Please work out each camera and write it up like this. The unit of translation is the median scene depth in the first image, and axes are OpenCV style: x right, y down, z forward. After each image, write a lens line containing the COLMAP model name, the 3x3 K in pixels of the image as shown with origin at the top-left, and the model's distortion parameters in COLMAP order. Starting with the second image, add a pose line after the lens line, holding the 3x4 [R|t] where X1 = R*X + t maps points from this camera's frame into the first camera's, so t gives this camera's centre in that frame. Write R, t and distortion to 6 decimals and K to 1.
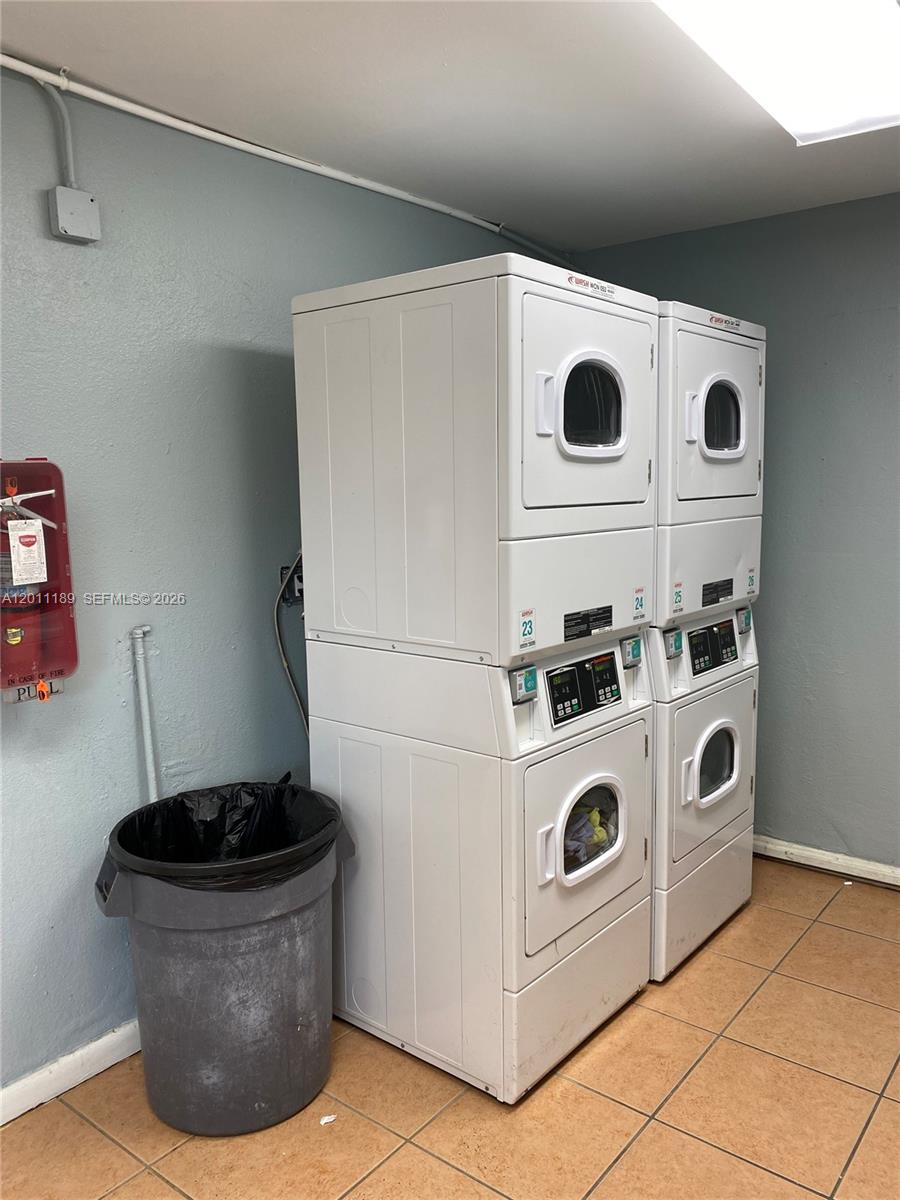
lens RADIAL K [[918.8, 0, 452.1], [0, 918.8, 602.7], [0, 0, 1]] dist [0.012923, -0.015066]
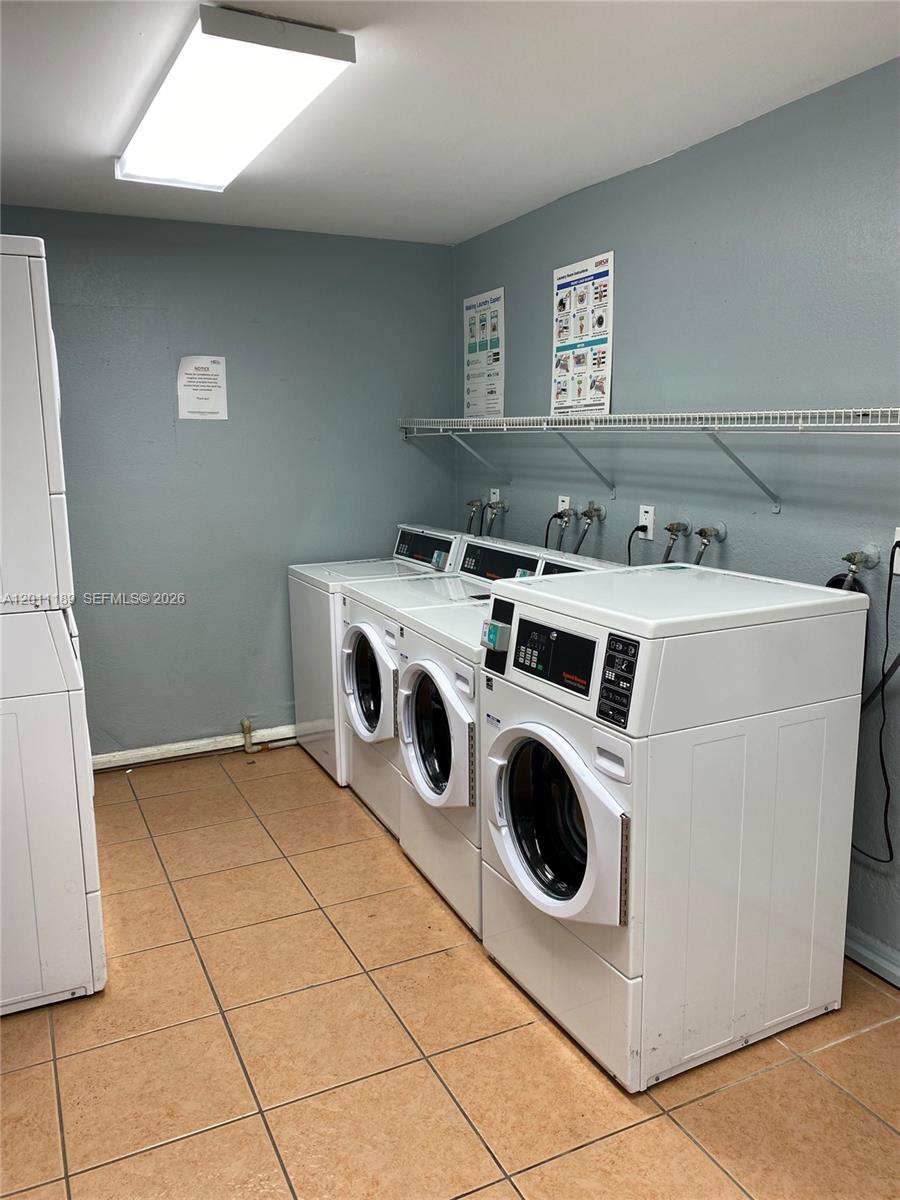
lens RADIAL K [[918.8, 0, 452.6], [0, 918.8, 600.1], [0, 0, 1]] dist [0.012923, -0.015066]
pose [[0.423893, -0.146494, 0.893786, -0.681794], [0.118816, 0.987299, 0.105470, -0.004225], [-0.897885, 0.061489, 0.435915, 0.074618]]
